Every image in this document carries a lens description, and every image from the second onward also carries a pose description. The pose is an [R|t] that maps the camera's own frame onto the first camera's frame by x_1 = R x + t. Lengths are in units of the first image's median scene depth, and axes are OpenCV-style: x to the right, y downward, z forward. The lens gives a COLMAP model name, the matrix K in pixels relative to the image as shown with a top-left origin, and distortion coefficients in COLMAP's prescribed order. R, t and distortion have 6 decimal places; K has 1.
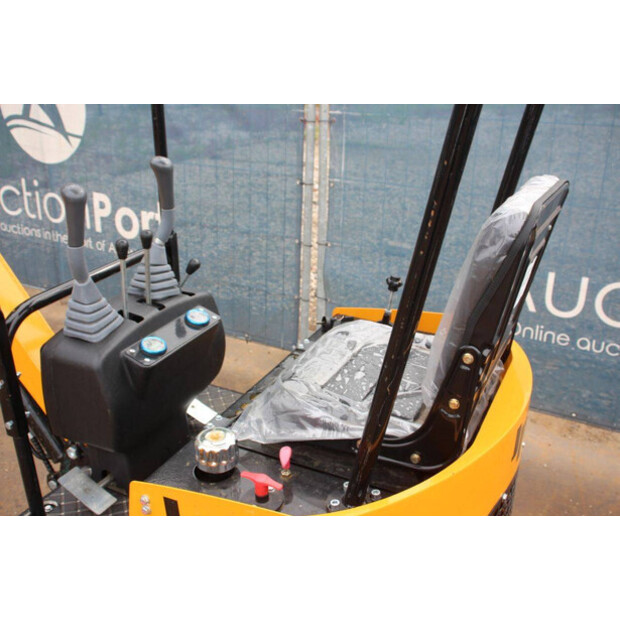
lens RADIAL K [[663.7, 0, 313.6], [0, 663.7, 308.6], [0, 0, 1]] dist [-0.057696, 0.030272]
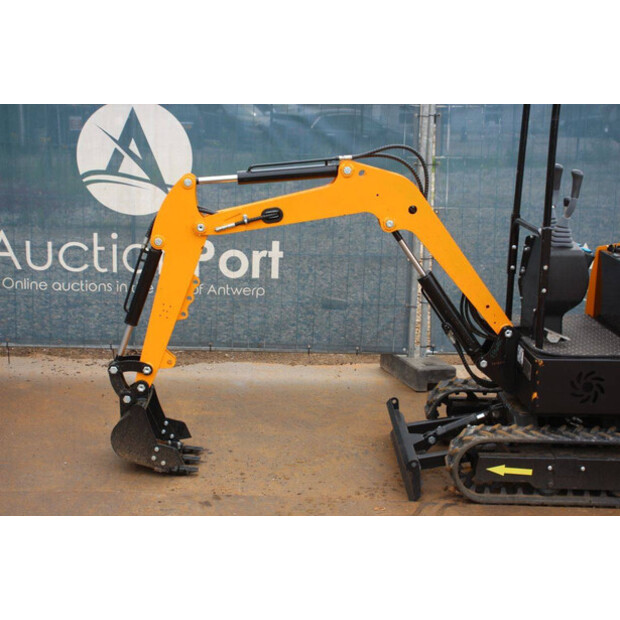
lens RADIAL K [[1054.8, 0, 310.0], [0, 1054.8, 310.0], [0, 0, 1]] dist [0.192708, -0.097007]
pose [[0.870955, -0.084103, 0.484112, -1.002905], [0.175084, 0.973693, -0.145835, 0.220127], [-0.459111, 0.211776, 0.862768, -0.549949]]
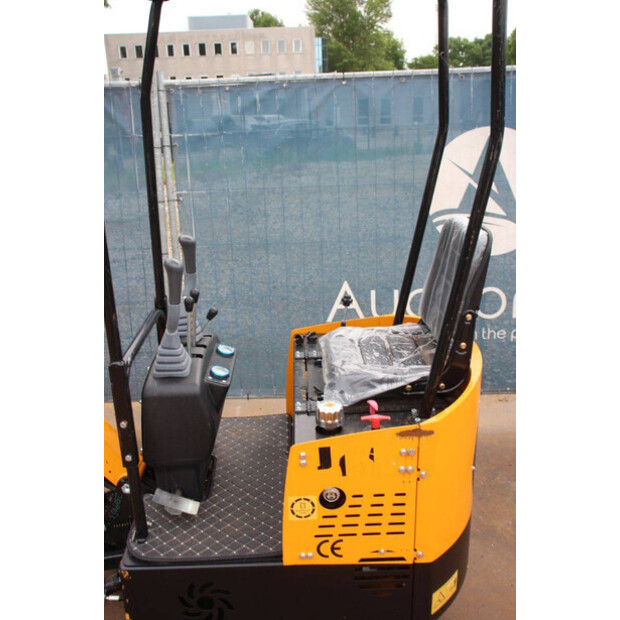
lens RADIAL K [[628.3, 0, 306.2], [0, 628.3, 311.8], [0, 0, 1]] dist [-0.072612, 0.100751]
pose [[0.878233, -0.173391, 0.445693, -0.243891], [0.211939, 0.976555, -0.037707, 0.008810], [-0.428706, 0.127575, 0.894391, -0.086306]]
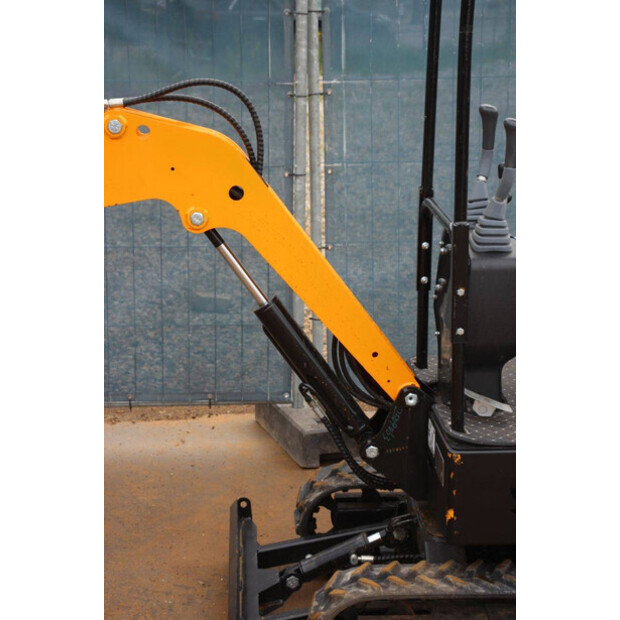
lens RADIAL K [[1472.6, 0, 310.8], [0, 1472.6, 313.0], [0, 0, 1]] dist [0.460996, -0.081206]
pose [[0.854031, -0.126753, 0.504544, -0.751655], [0.207529, 0.972359, -0.107001, 0.139443], [-0.477035, 0.196090, 0.856730, -0.416372]]
